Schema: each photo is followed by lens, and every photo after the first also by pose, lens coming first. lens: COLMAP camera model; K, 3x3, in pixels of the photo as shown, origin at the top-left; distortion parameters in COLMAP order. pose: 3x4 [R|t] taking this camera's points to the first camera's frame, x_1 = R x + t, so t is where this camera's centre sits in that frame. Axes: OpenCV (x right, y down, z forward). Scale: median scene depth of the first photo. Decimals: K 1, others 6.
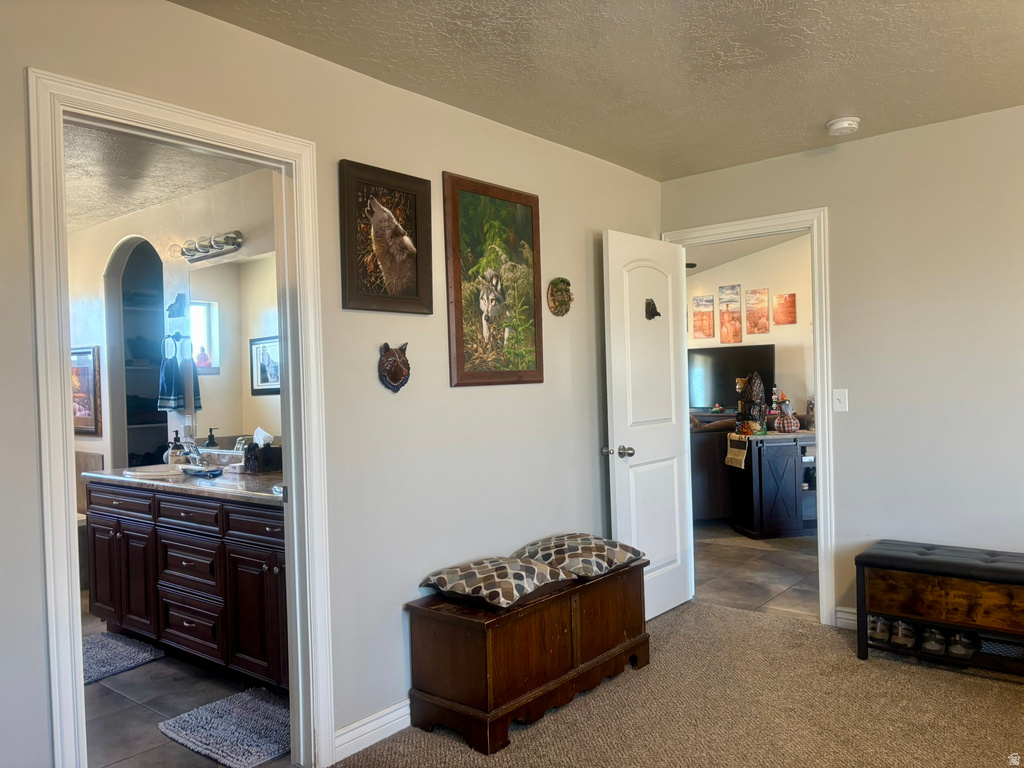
lens RADIAL K [[776.8, 0, 513.2], [0, 776.8, 383.5], [0, 0, 1]] dist [0.027774, -0.021988]
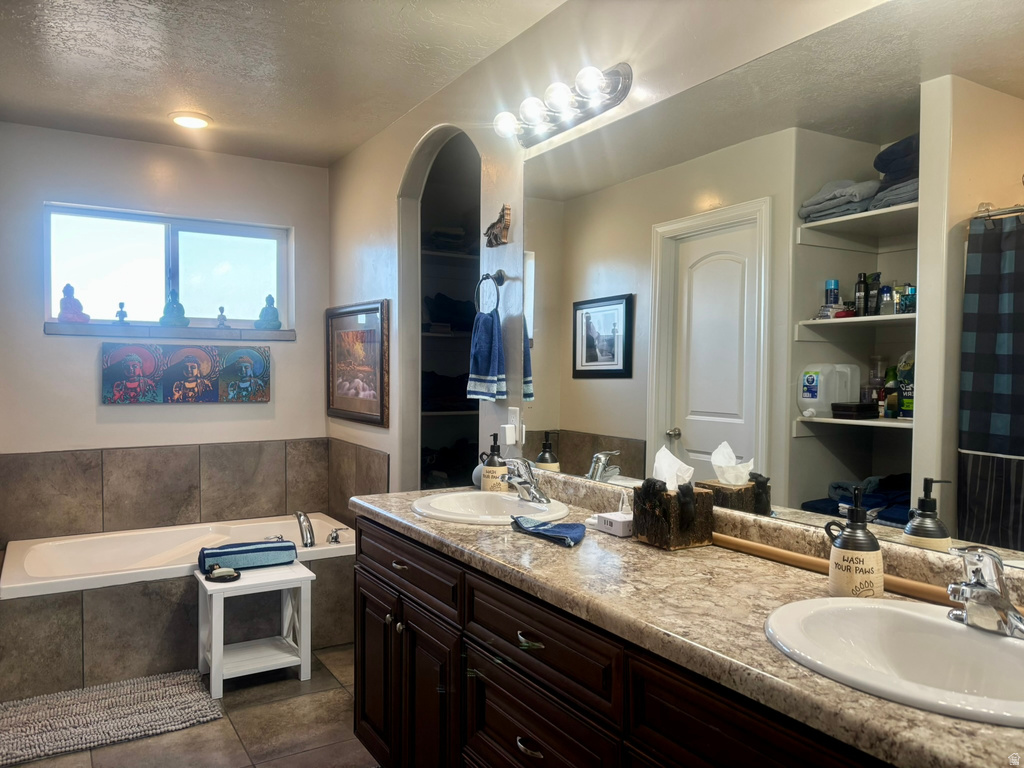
lens RADIAL K [[776.8, 0, 519.5], [0, 776.8, 397.9], [0, 0, 1]] dist [0.027774, -0.021988]
pose [[0.943240, 0.049918, -0.328340, -0.186235], [-0.038022, 0.998370, 0.042554, 0.005957], [0.329929, -0.027655, 0.943600, 0.378525]]
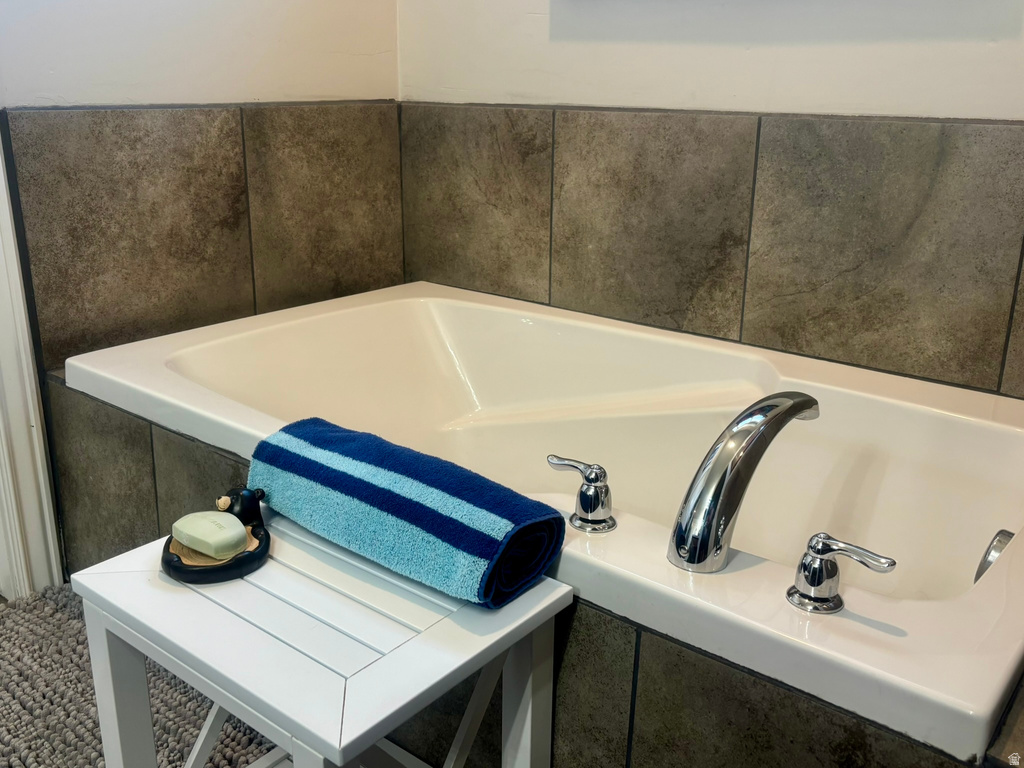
lens RADIAL K [[945.3, 0, 513.9], [0, 945.3, 377.4], [0, 0, 1]] dist [0.044620, 0.000000]
pose [[0.029914, 0.335885, -0.941428, -0.415135], [-0.027978, 0.941762, 0.335115, 0.076189], [0.999161, 0.016314, 0.037569, 0.911278]]
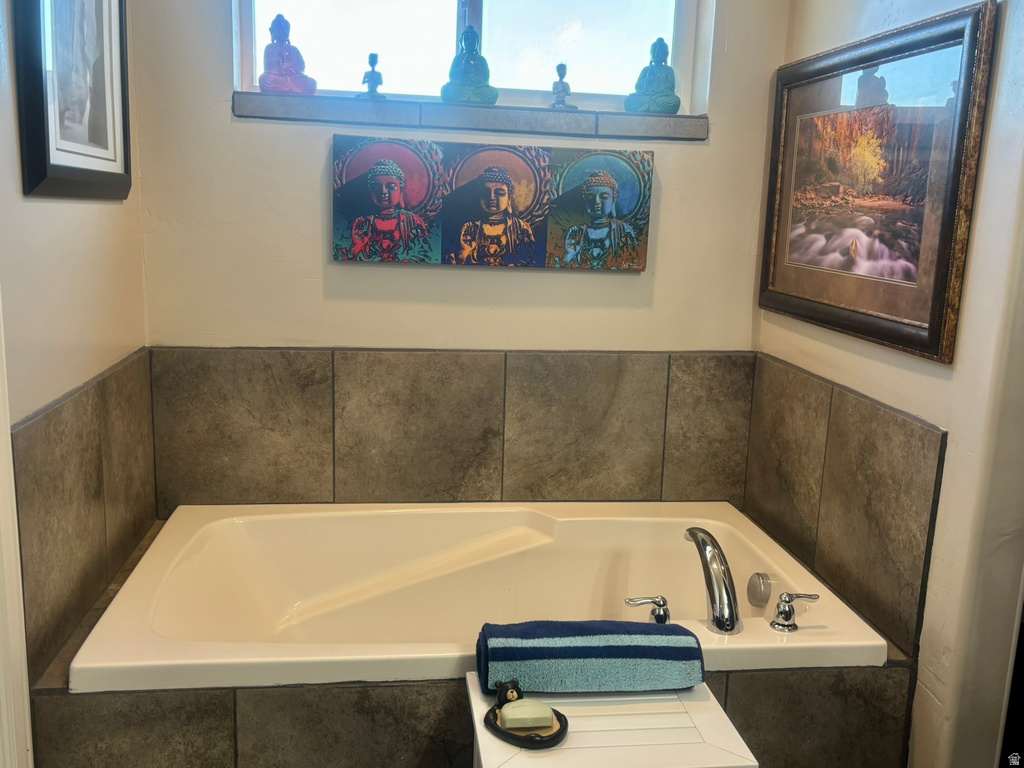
lens RADIAL K [[945.3, 0, 528.2], [0, 945.3, 397.9], [0, 0, 1]] dist [0.044620, 0.000000]
pose [[0.738208, 0.189983, -0.647268, -0.420259], [-0.064738, 0.975045, 0.212356, 0.019313], [0.671459, -0.114860, 0.732086, 0.662803]]
